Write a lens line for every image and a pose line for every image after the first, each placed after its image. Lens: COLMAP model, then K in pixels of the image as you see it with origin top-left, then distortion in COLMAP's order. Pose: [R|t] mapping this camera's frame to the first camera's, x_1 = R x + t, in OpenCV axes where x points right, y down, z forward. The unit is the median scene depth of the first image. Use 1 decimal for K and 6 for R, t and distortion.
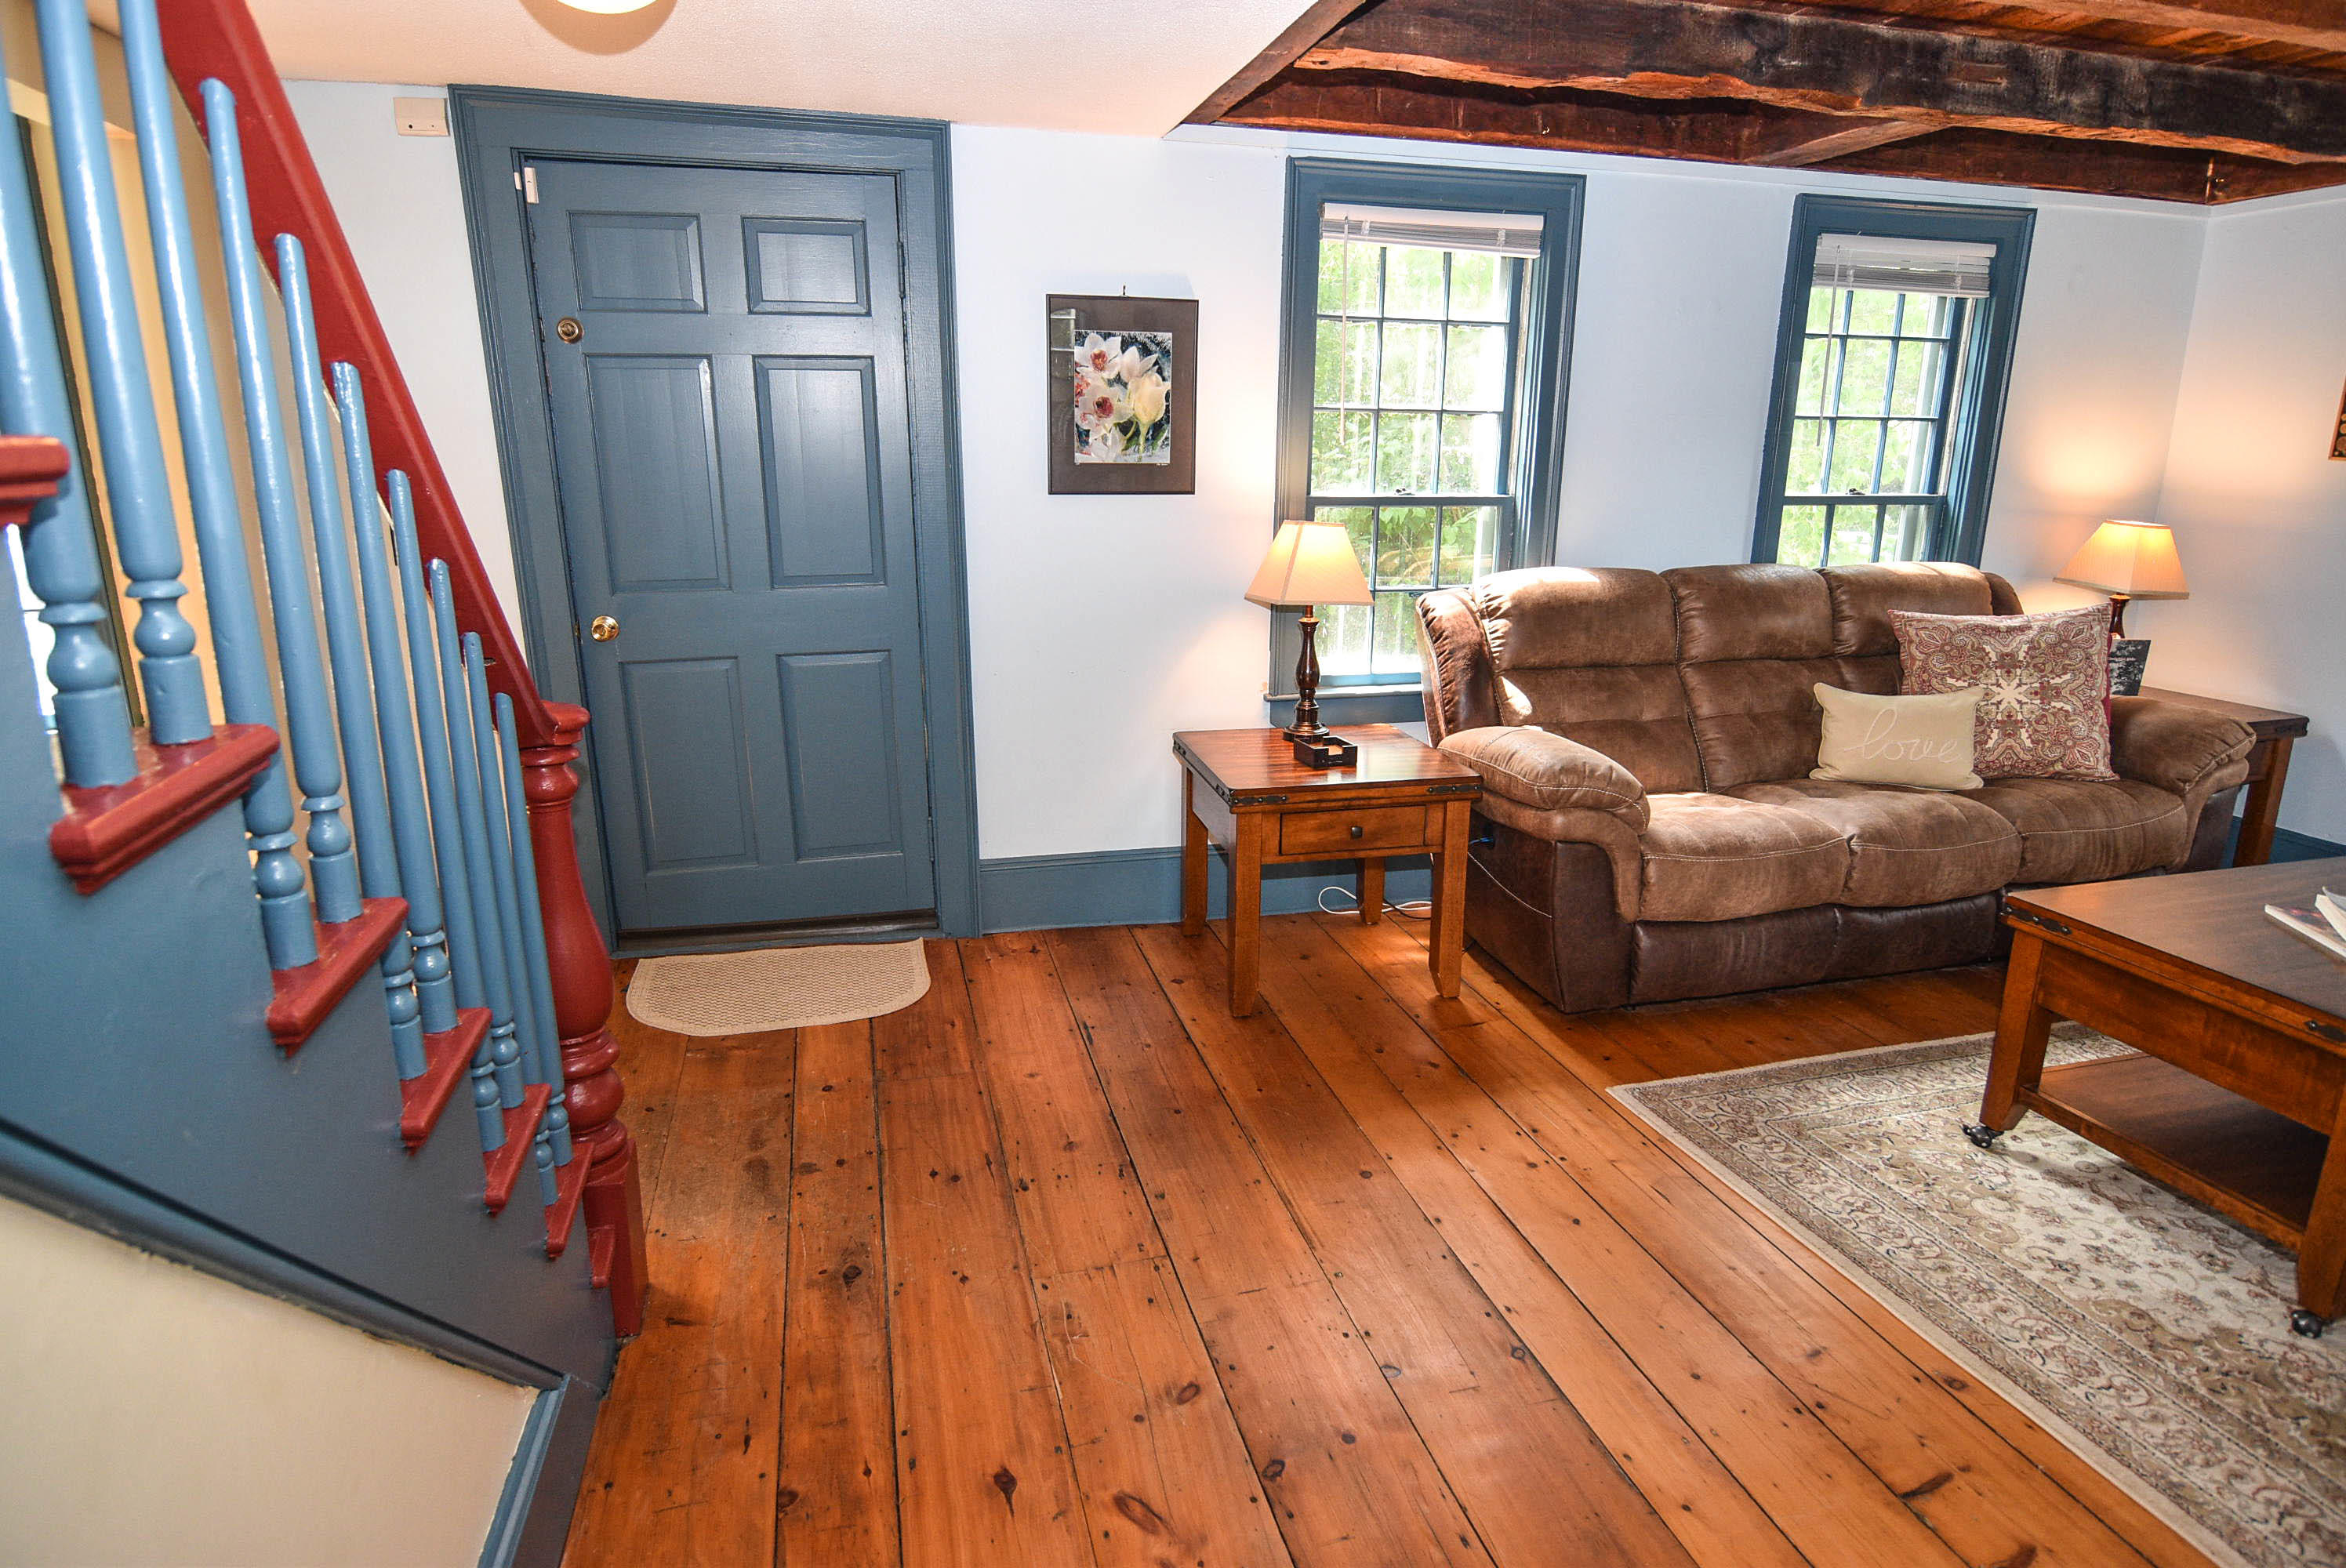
lens RADIAL K [[1304.6, 0, 1180.7], [0, 1304.6, 781.4], [0, 0, 1]] dist [-0.006864, -0.002398]
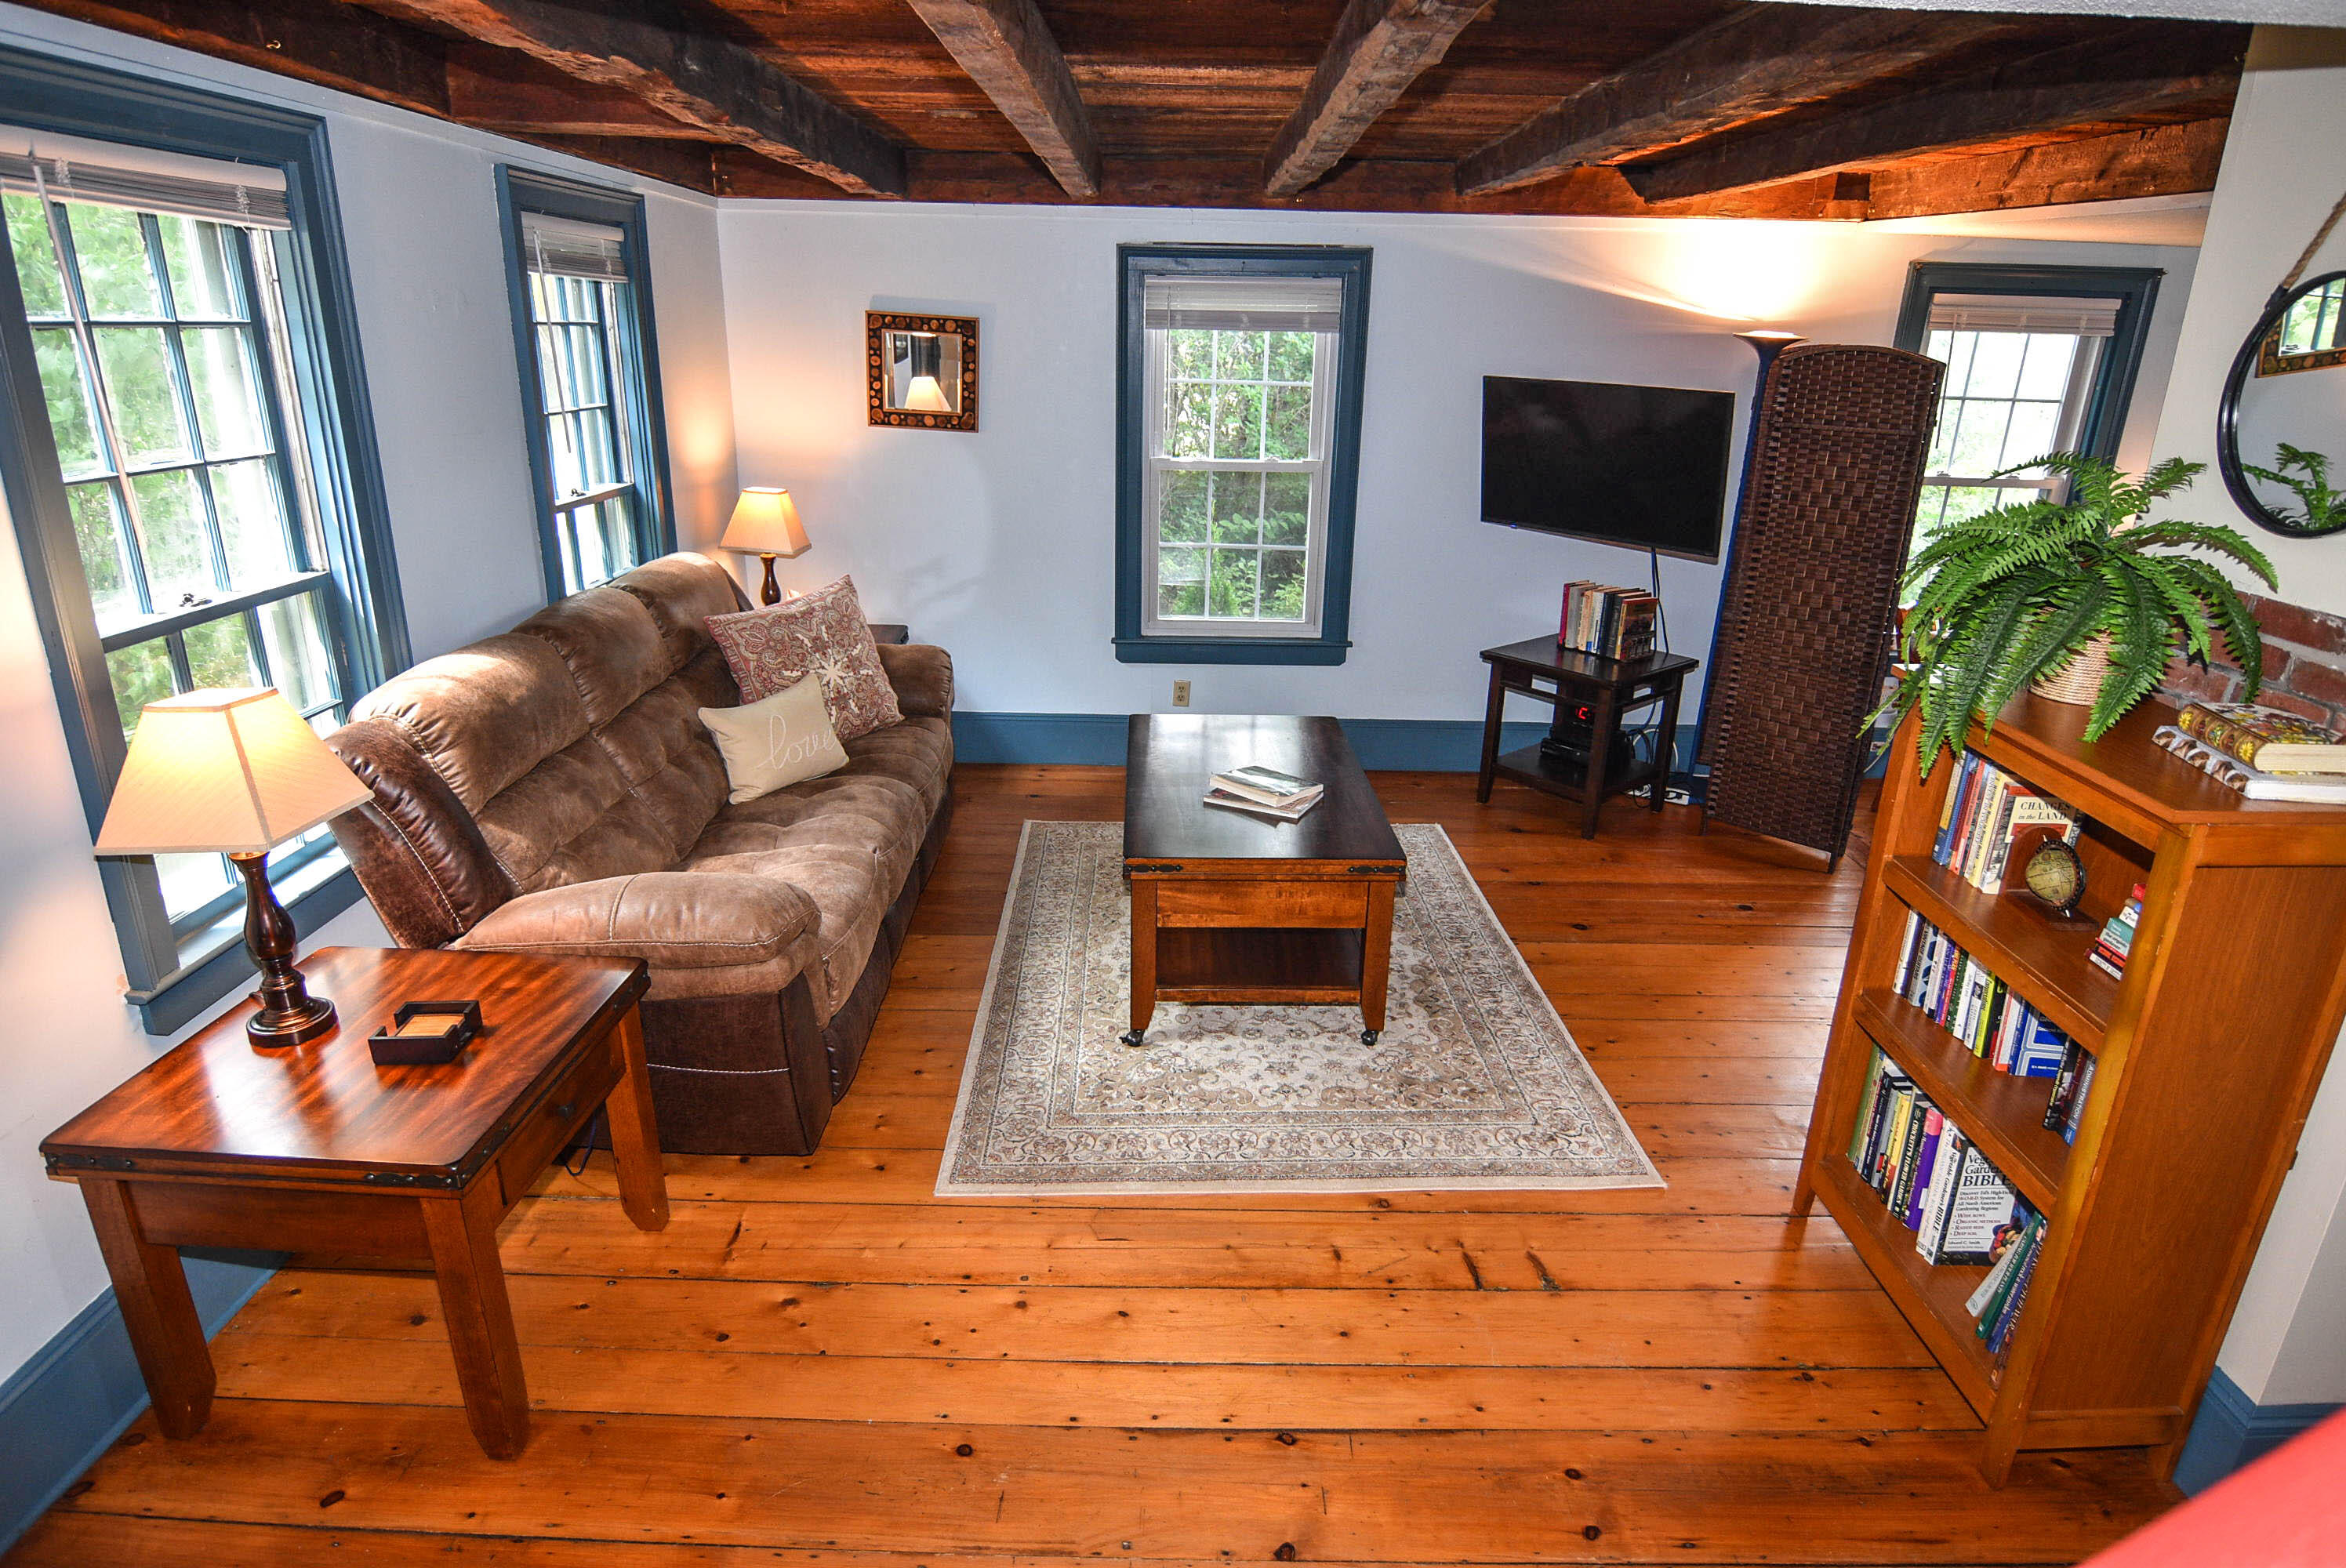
lens RADIAL K [[1304.6, 0, 1175.4], [0, 1304.6, 774.4], [0, 0, 1]] dist [-0.006864, -0.002398]
pose [[0.248231, -0.322444, 0.913461, -0.325449], [0.223231, 0.936637, 0.269962, -0.218761], [-0.942629, 0.136900, 0.304482, 0.400411]]
